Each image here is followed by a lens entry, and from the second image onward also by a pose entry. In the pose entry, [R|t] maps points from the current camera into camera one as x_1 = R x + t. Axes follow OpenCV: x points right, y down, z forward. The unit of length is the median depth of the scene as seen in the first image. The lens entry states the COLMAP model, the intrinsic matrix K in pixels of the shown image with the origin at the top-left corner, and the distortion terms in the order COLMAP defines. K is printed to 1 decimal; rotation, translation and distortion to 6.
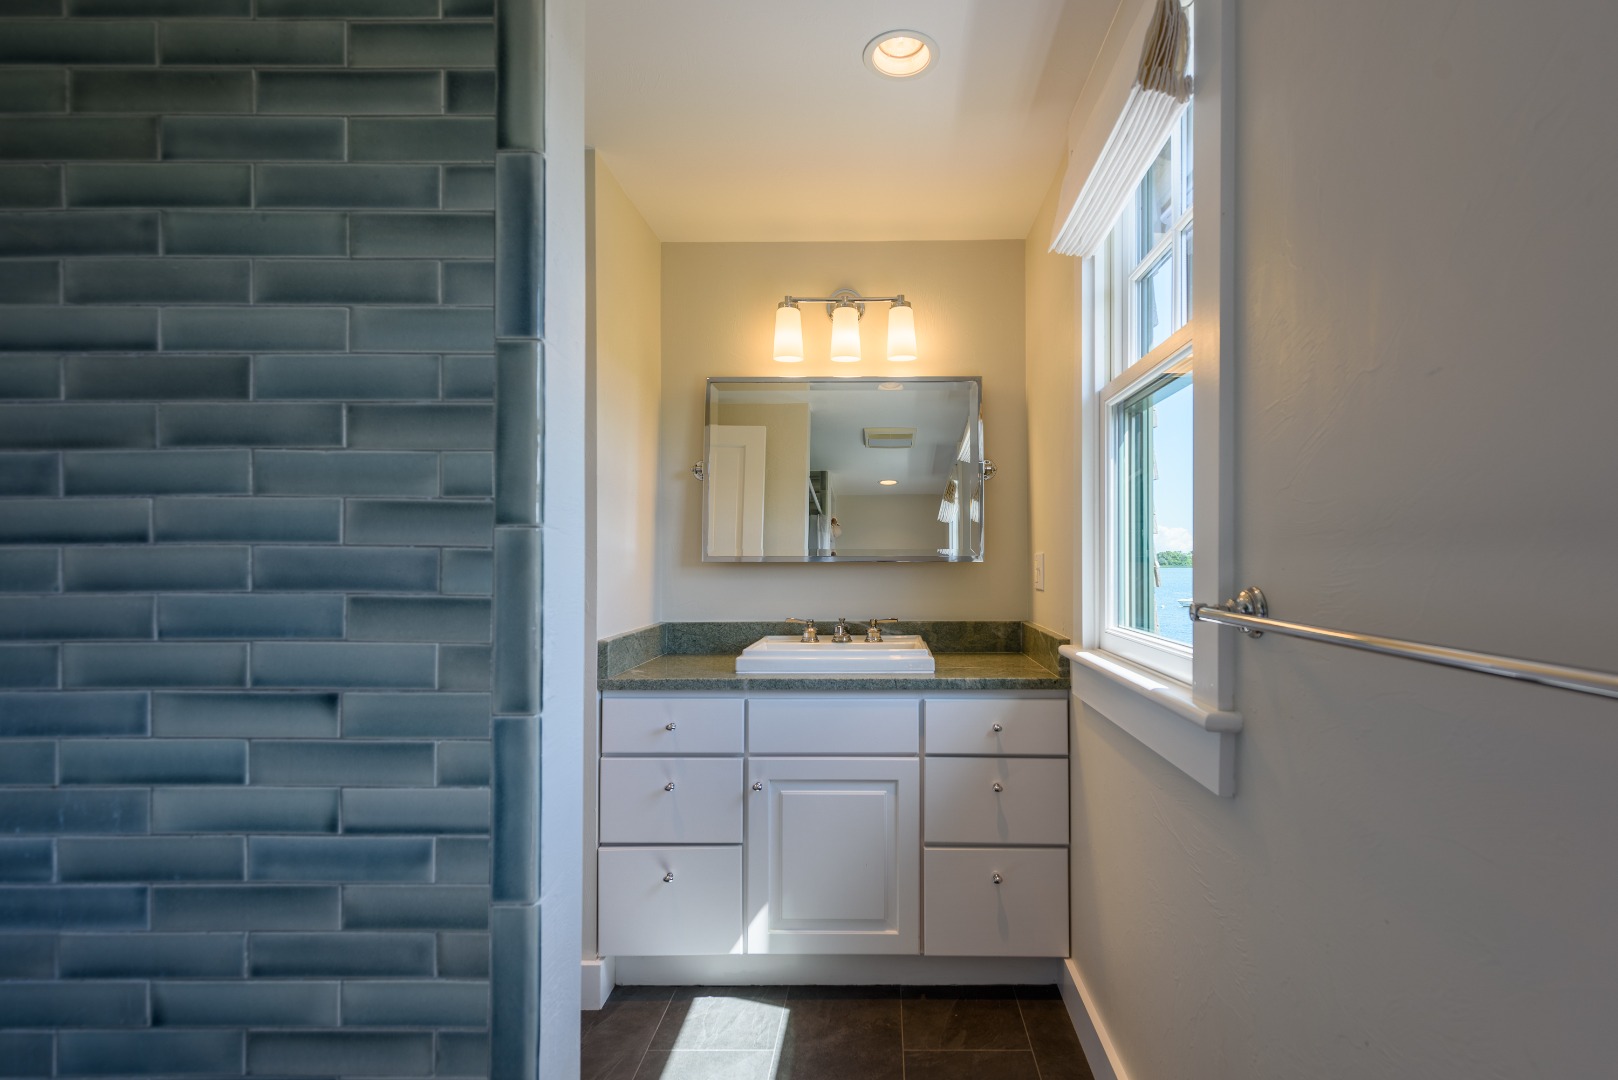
lens RADIAL K [[818.4, 0, 810.7], [0, 818.4, 537.6], [0, 0, 1]] dist [0.000828, -0.000963]
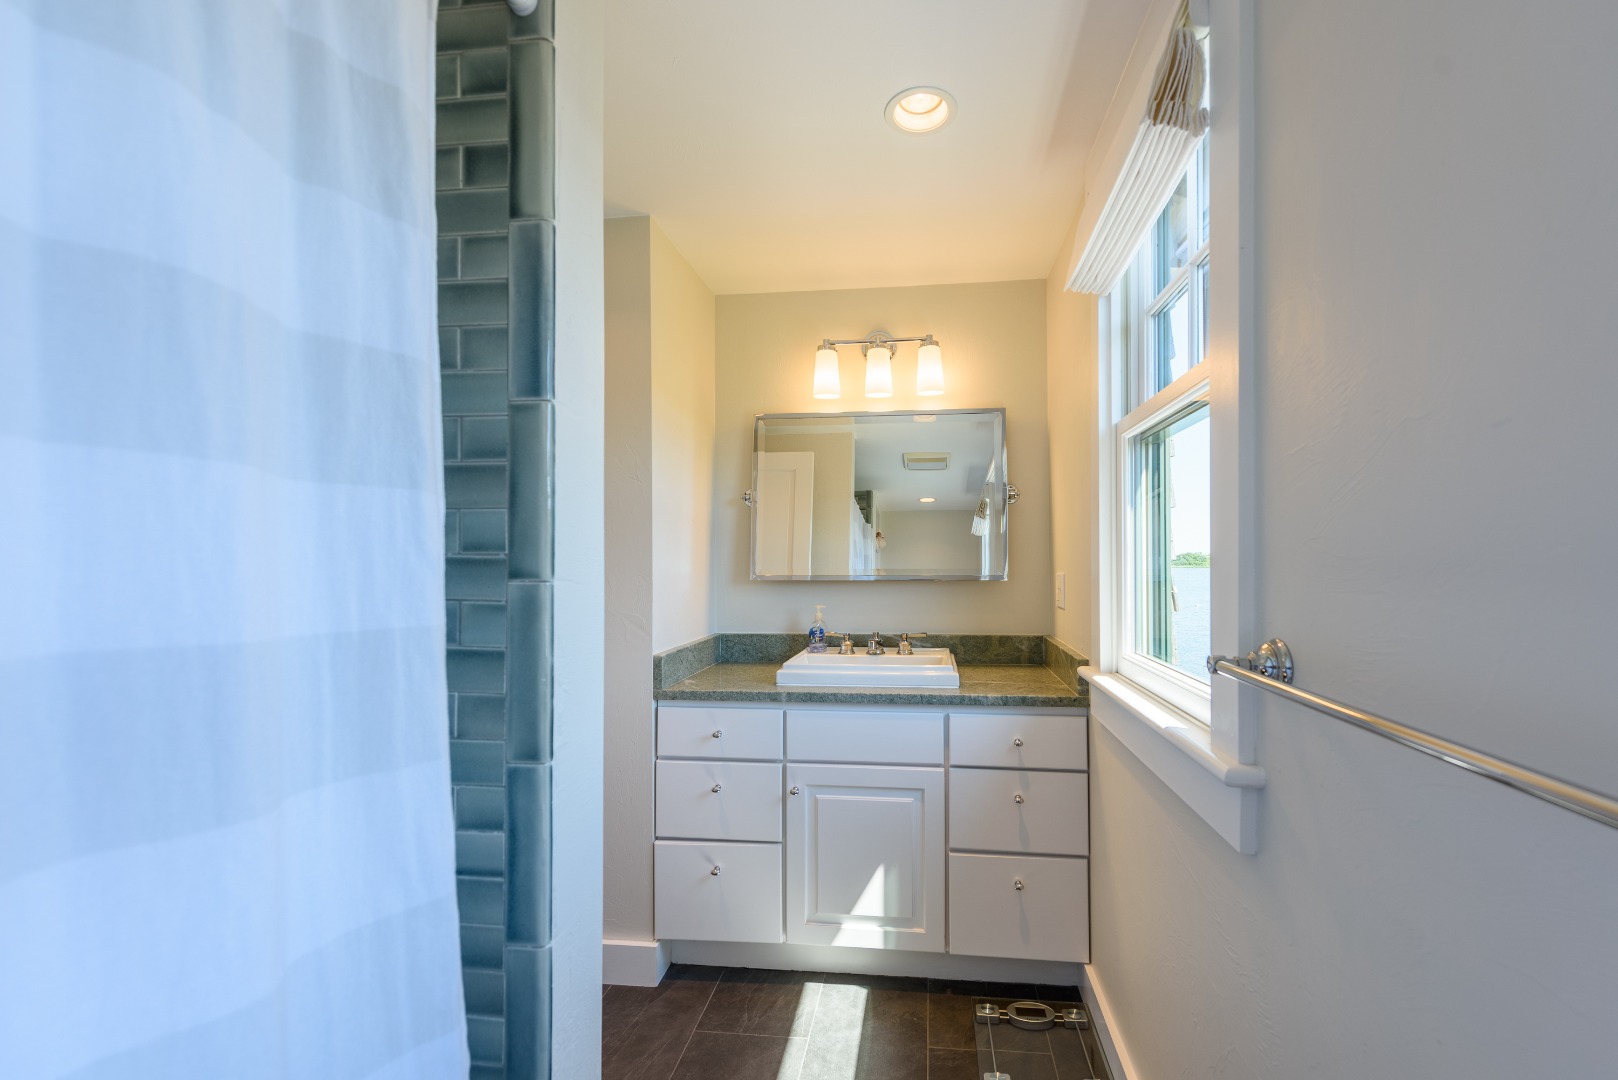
lens RADIAL K [[690.6, 0, 809.0], [0, 690.6, 540.3], [0, 0, 1]] dist [-0.000280, -0.000723]
pose [[0.995730, -0.006735, -0.092070, 0.048631], [0.007263, 0.999959, 0.005400, -0.042569], [0.092029, -0.006046, 0.995738, 0.099790]]
